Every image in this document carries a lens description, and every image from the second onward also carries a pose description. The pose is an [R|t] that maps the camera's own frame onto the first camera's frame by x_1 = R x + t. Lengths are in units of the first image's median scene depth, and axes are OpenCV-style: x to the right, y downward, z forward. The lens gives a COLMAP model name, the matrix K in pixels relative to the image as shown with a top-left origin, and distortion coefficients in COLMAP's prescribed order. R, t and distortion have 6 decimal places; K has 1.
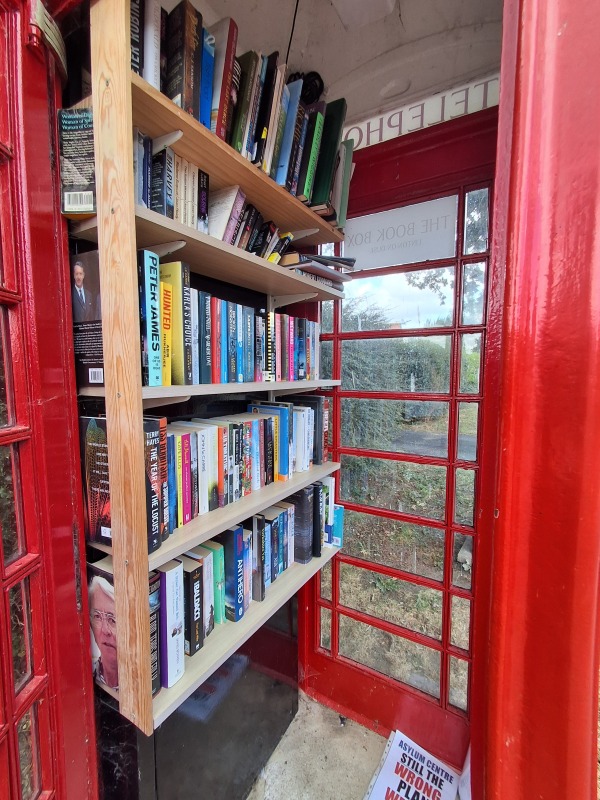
lens RADIAL K [[370.2, 0, 298.8], [0, 370.2, 399.4], [0, 0, 1]] dist [0.005675, 0.001161]
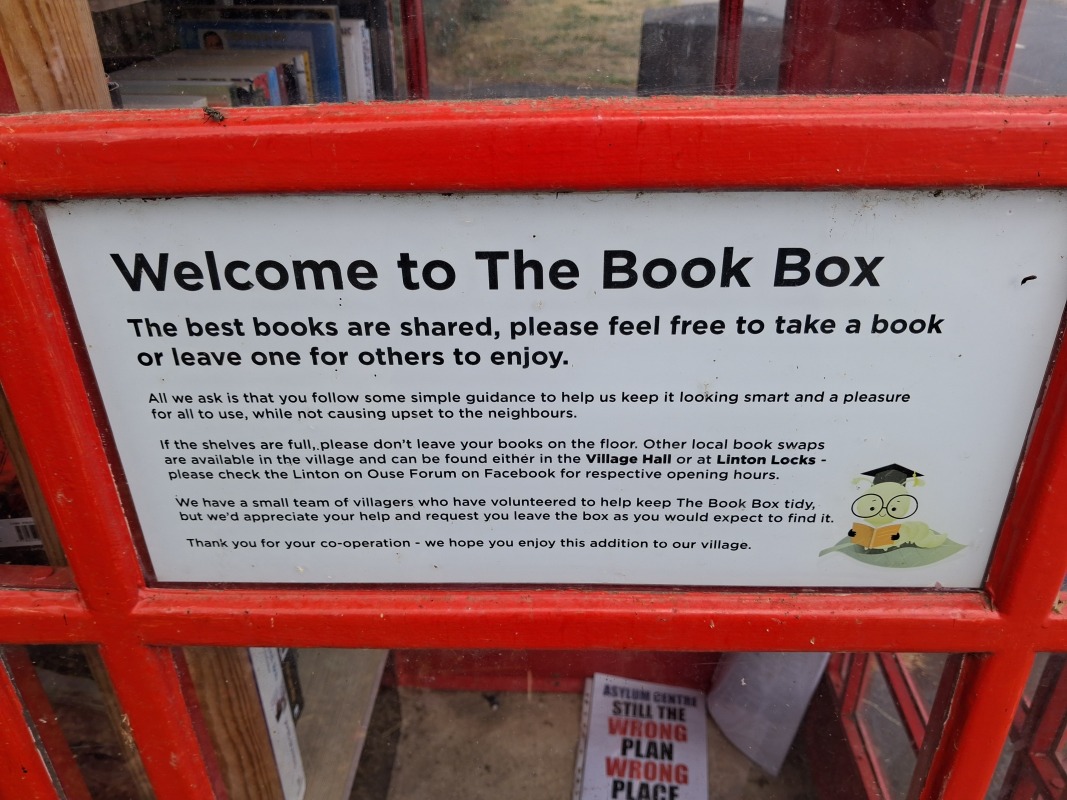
lens RADIAL K [[843.8, 0, 533.5], [0, 843.8, 402.4], [0, 0, 1]] dist [-0.023407, -0.001356]
pose [[0.869766, -0.249274, 0.425875, -0.253410], [0.057537, 0.908373, 0.414183, 0.016634], [-0.490099, -0.335738, 0.804415, 0.202964]]
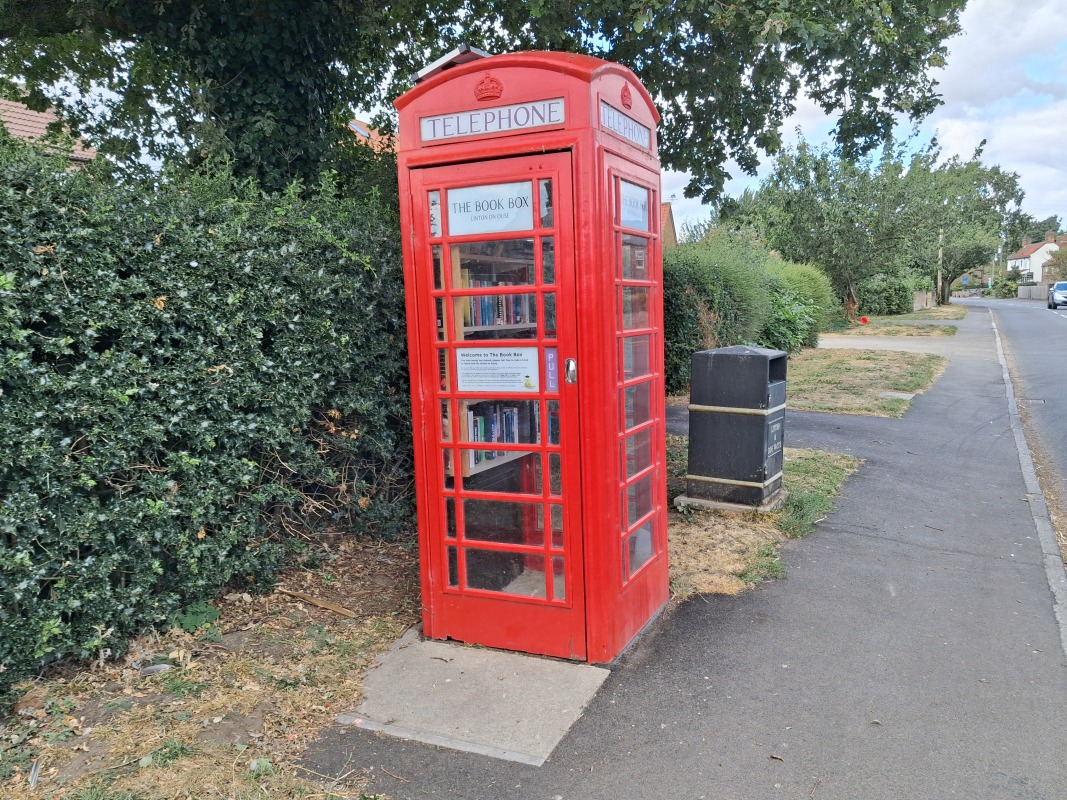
lens RADIAL K [[843.8, 0, 564.4], [0, 843.8, 386.8], [0, 0, 1]] dist [-0.023407, -0.001356]
pose [[0.992045, -0.043812, 0.118013, -0.238539], [0.042181, 0.998977, 0.016279, 0.167181], [-0.118605, -0.011171, 0.992879, -2.581901]]
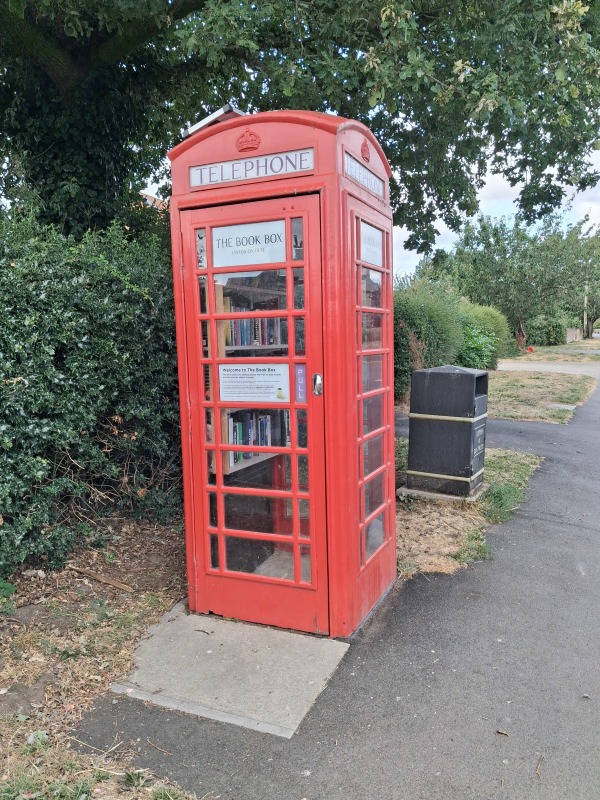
lens RADIAL K [[632.7, 0, 302.3], [0, 632.7, 399.4], [0, 0, 1]] dist [-0.023407, -0.001356]
pose [[0.992557, -0.036194, 0.116275, -0.226009], [0.034245, 0.999238, 0.018715, 0.170995], [-0.116863, -0.014594, 0.993041, -2.184385]]
